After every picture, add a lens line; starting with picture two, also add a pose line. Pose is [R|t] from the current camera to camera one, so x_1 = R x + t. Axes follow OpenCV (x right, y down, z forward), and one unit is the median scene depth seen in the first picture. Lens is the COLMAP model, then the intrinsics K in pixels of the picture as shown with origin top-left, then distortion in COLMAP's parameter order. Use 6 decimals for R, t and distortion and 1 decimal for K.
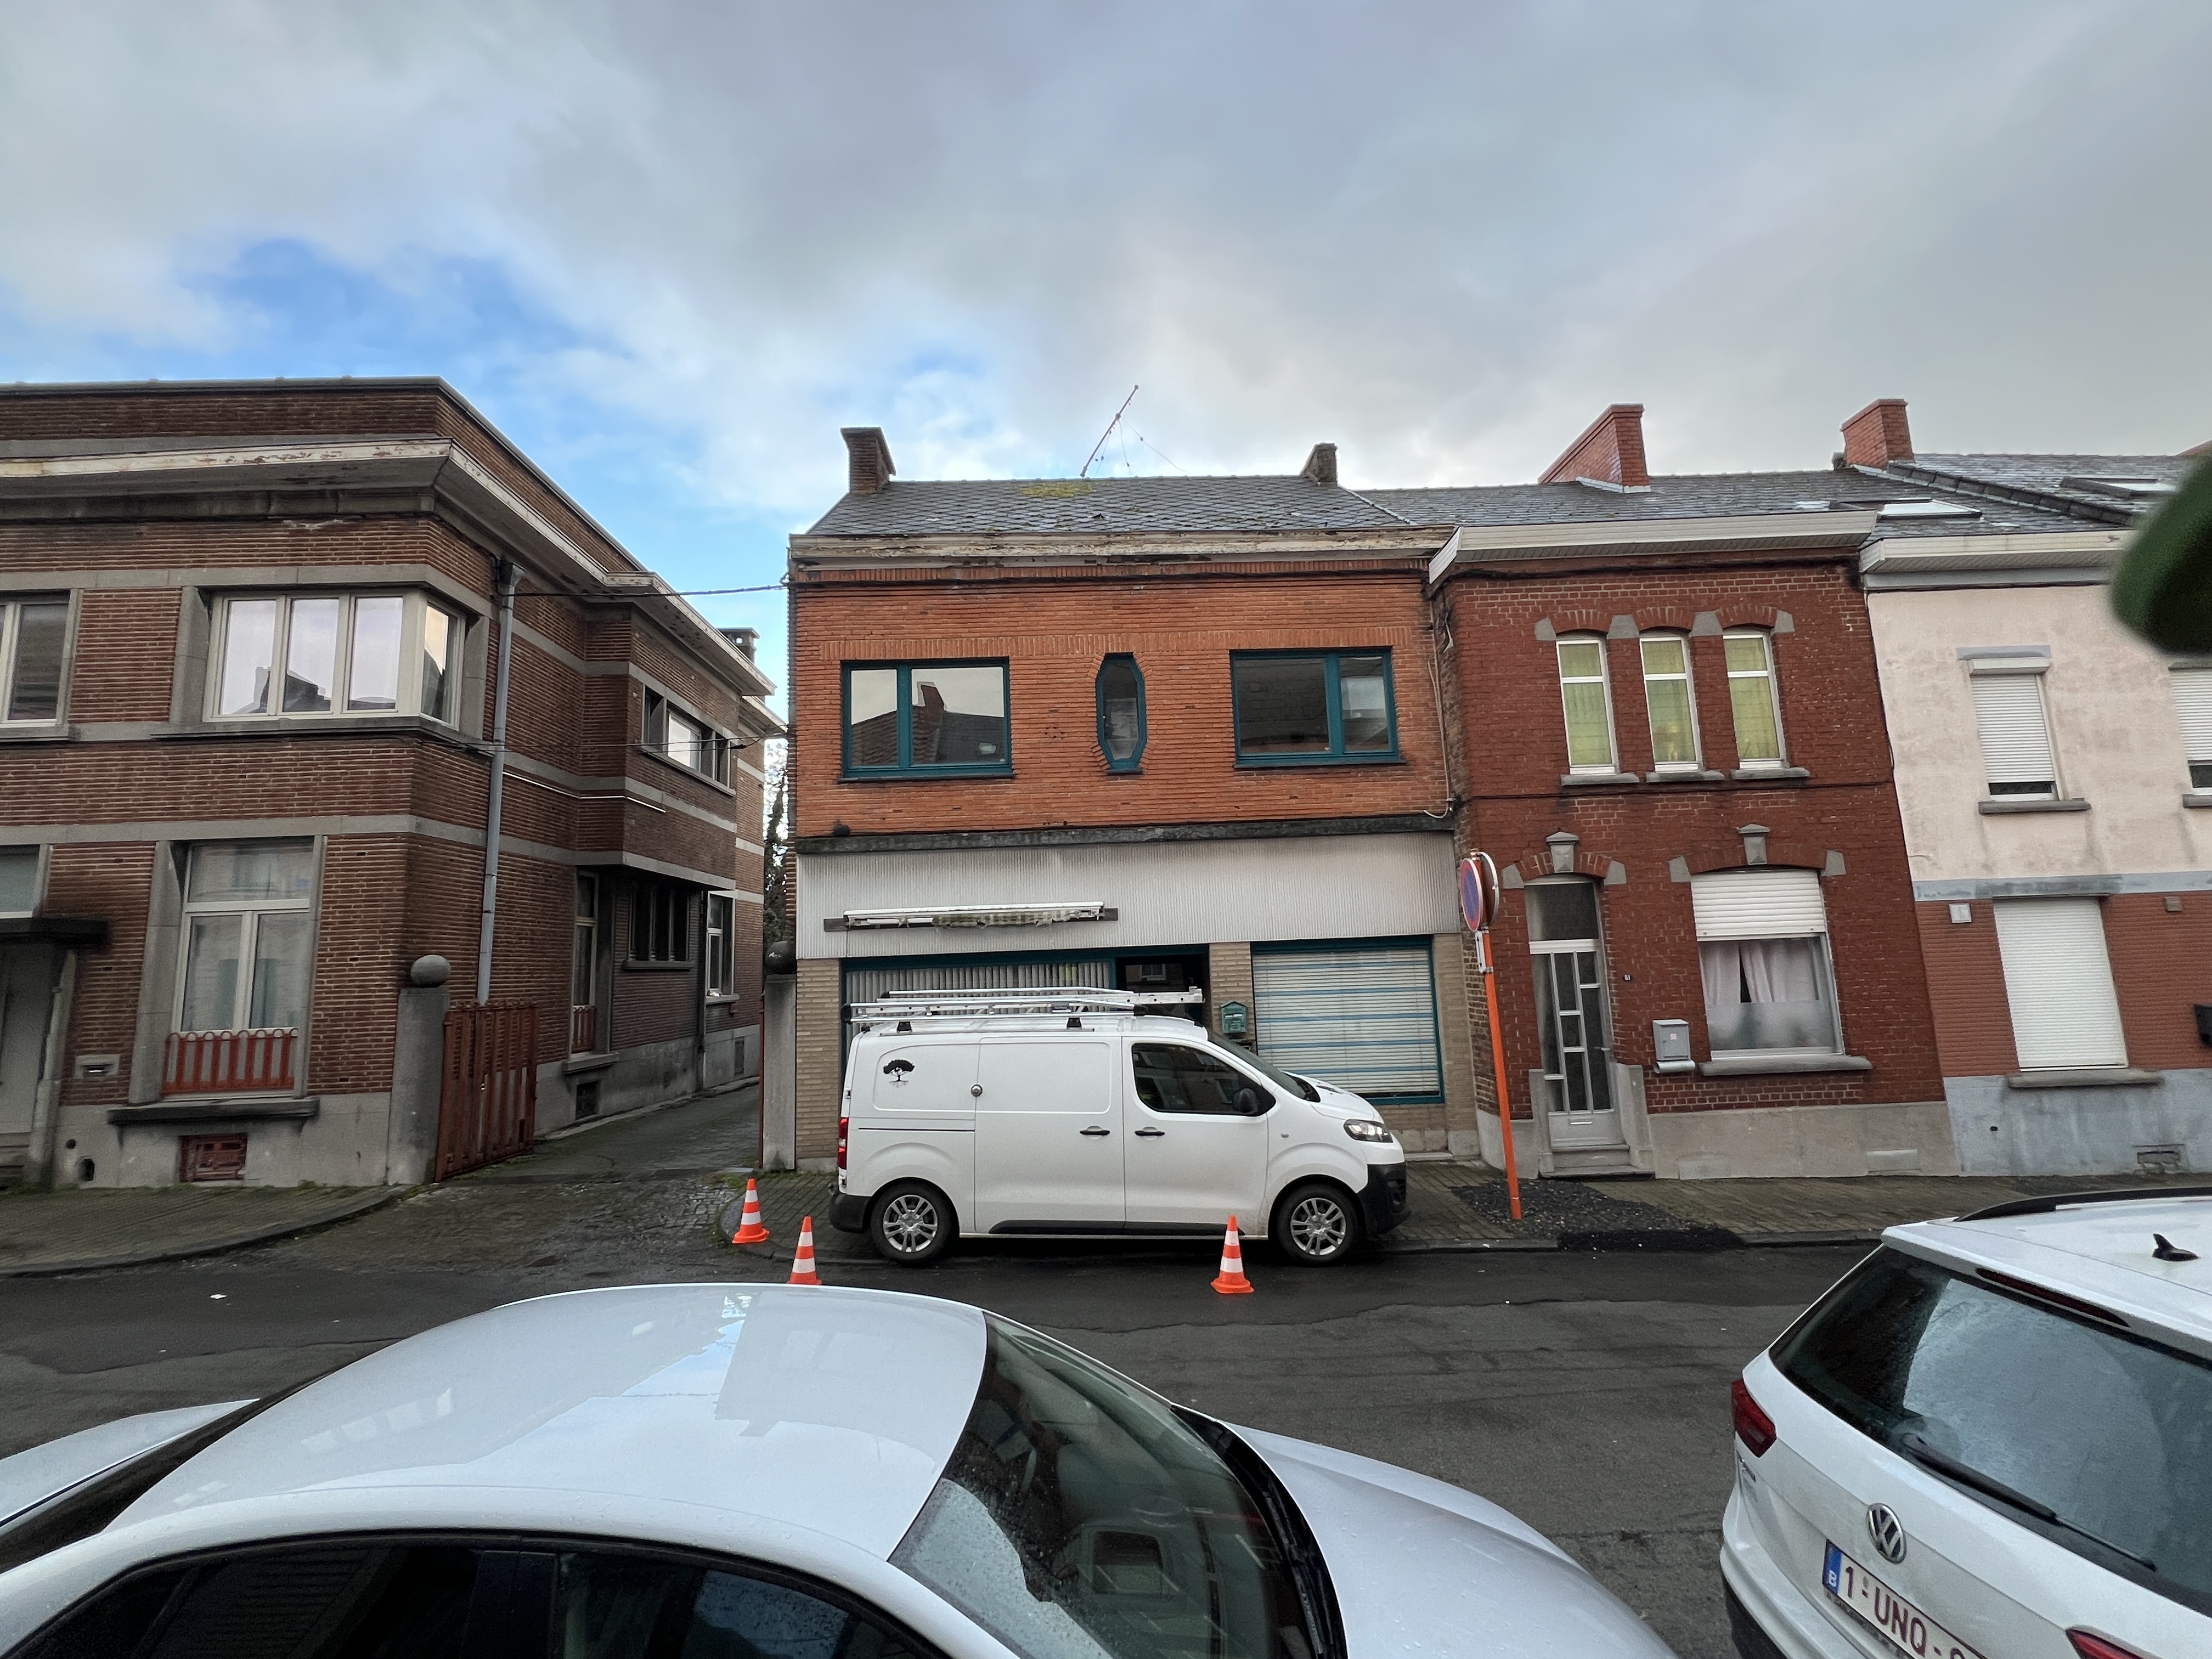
lens RADIAL K [[975.8, 0, 1102.4], [0, 975.8, 821.1], [0, 0, 1]] dist [-0.000728, 0.000100]
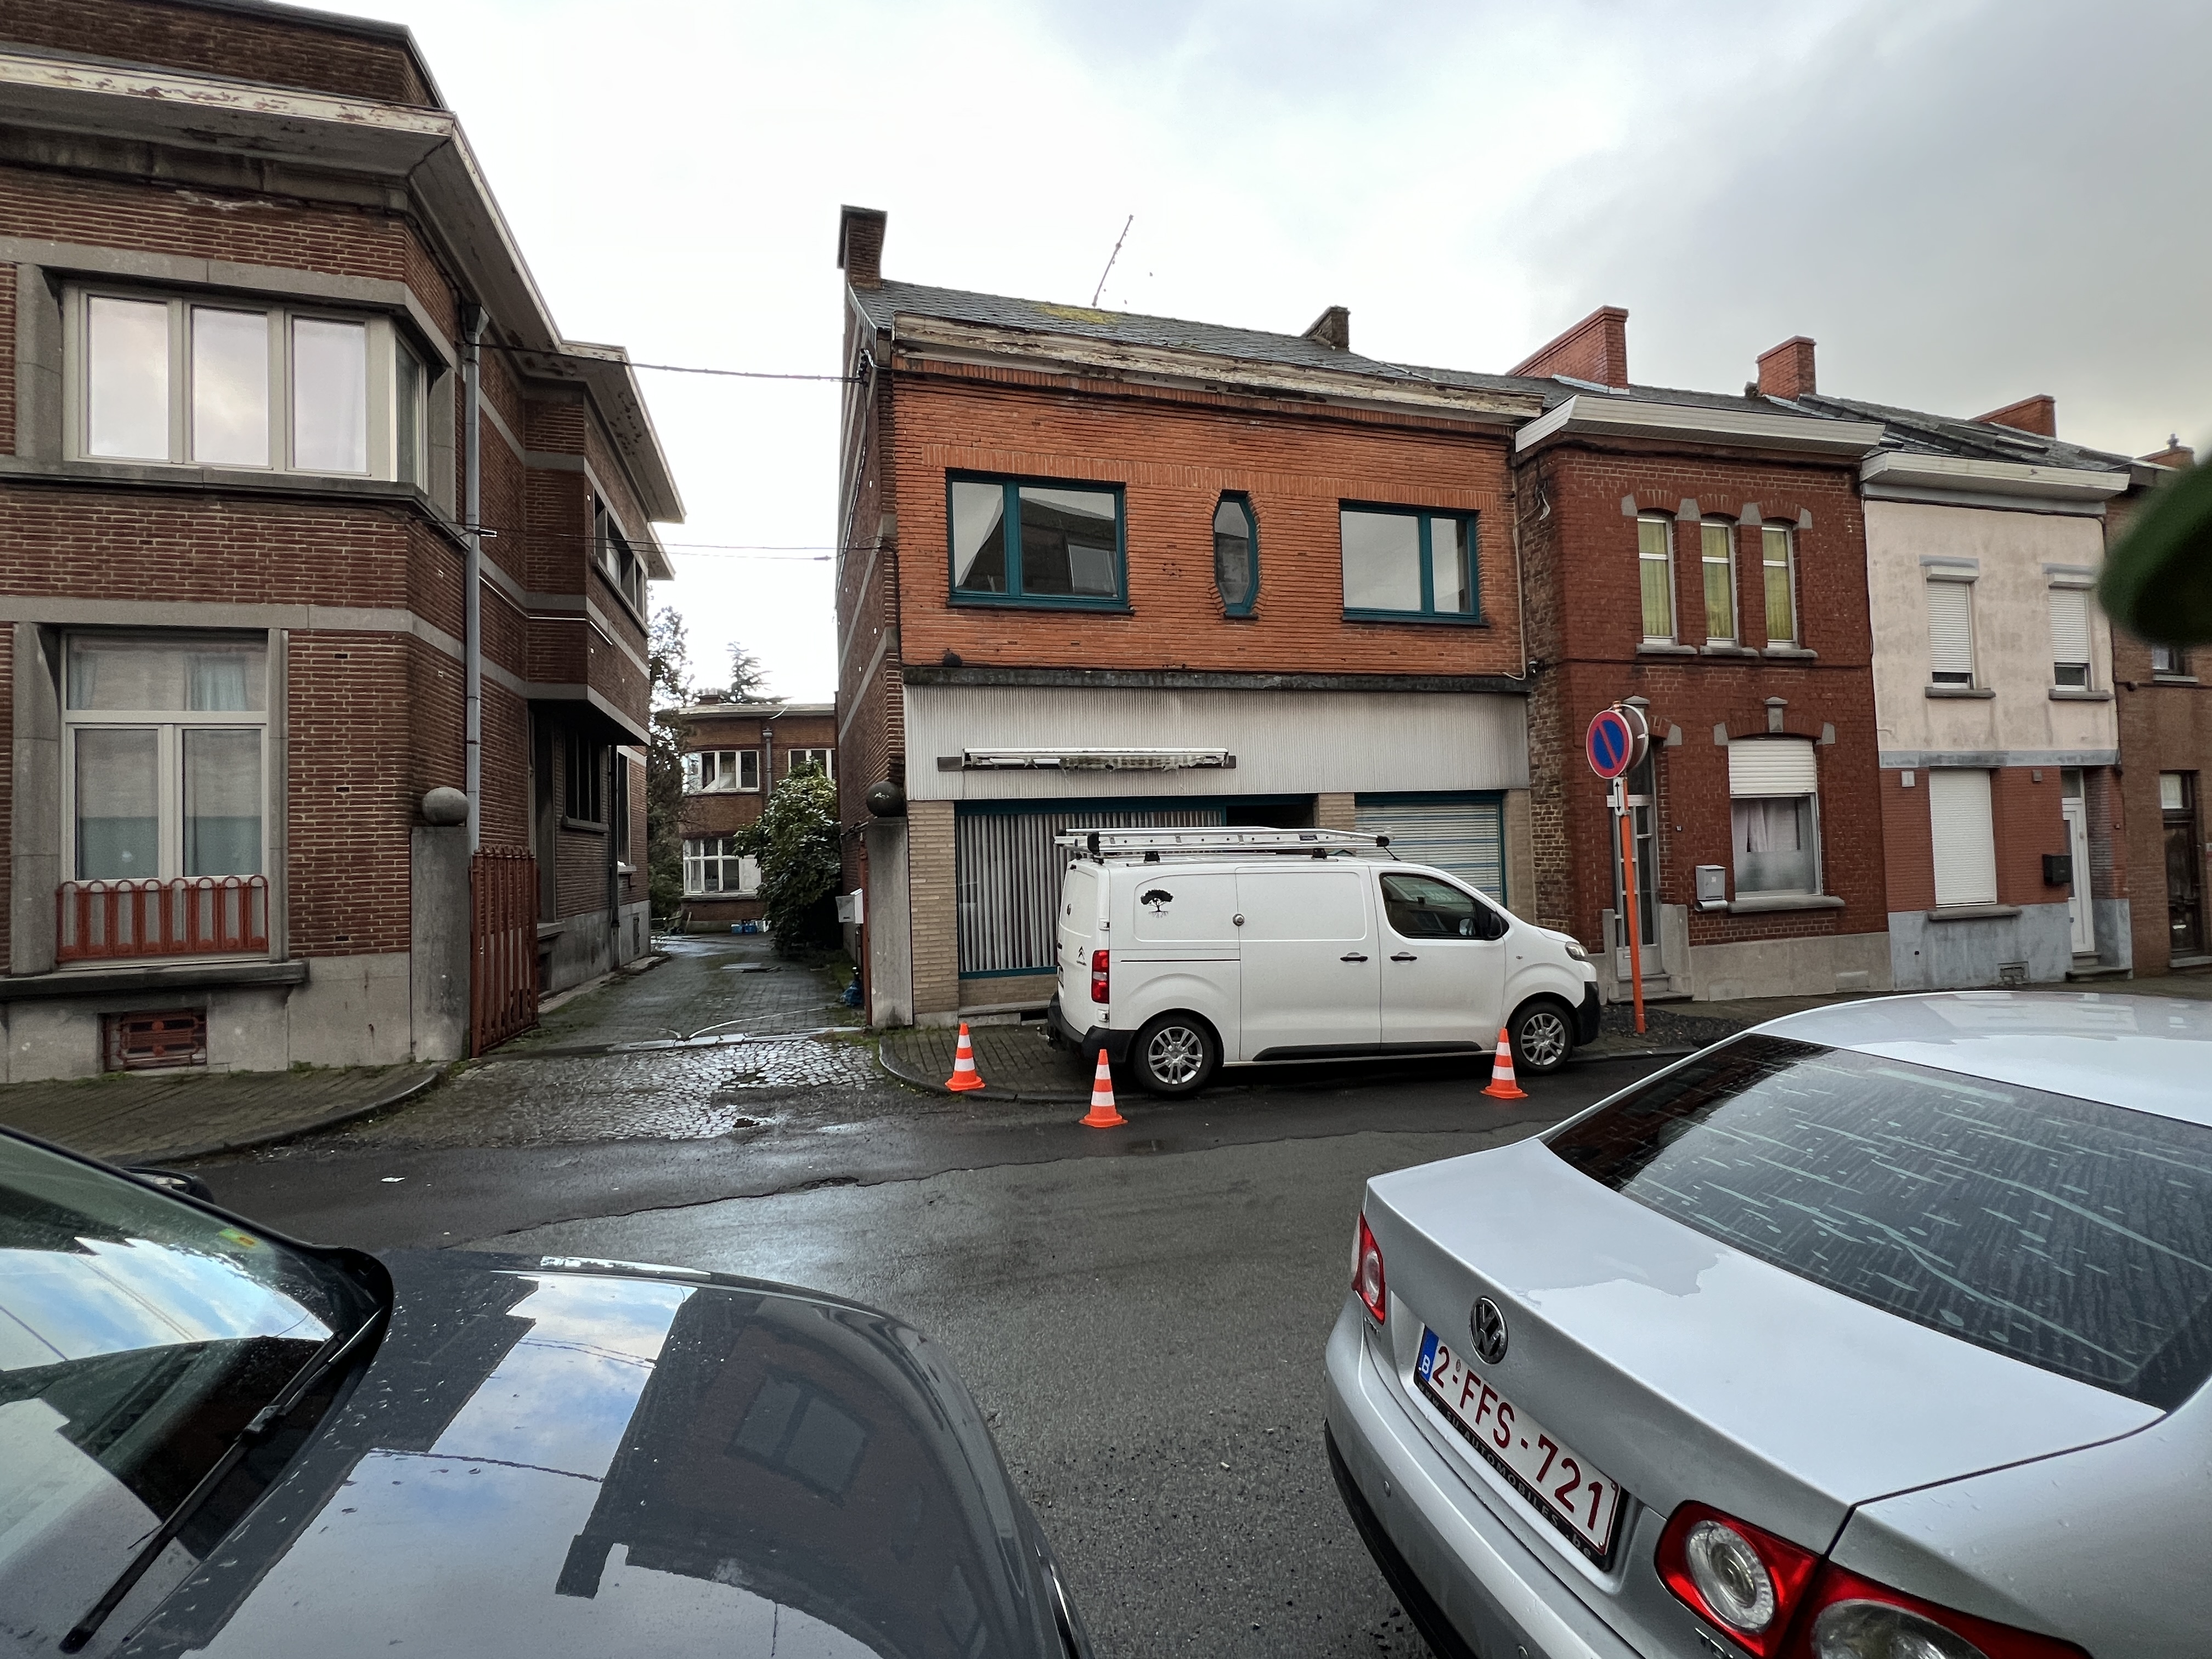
lens RADIAL K [[978.5, 0, 1105.1], [0, 978.5, 821.3], [0, 0, 1]] dist [-0.000938, -0.000304]
pose [[0.967377, 0.013437, 0.252984, -0.362551], [-0.039564, 0.994353, 0.098474, 0.063681], [-0.250232, -0.105271, 0.962446, 0.079071]]
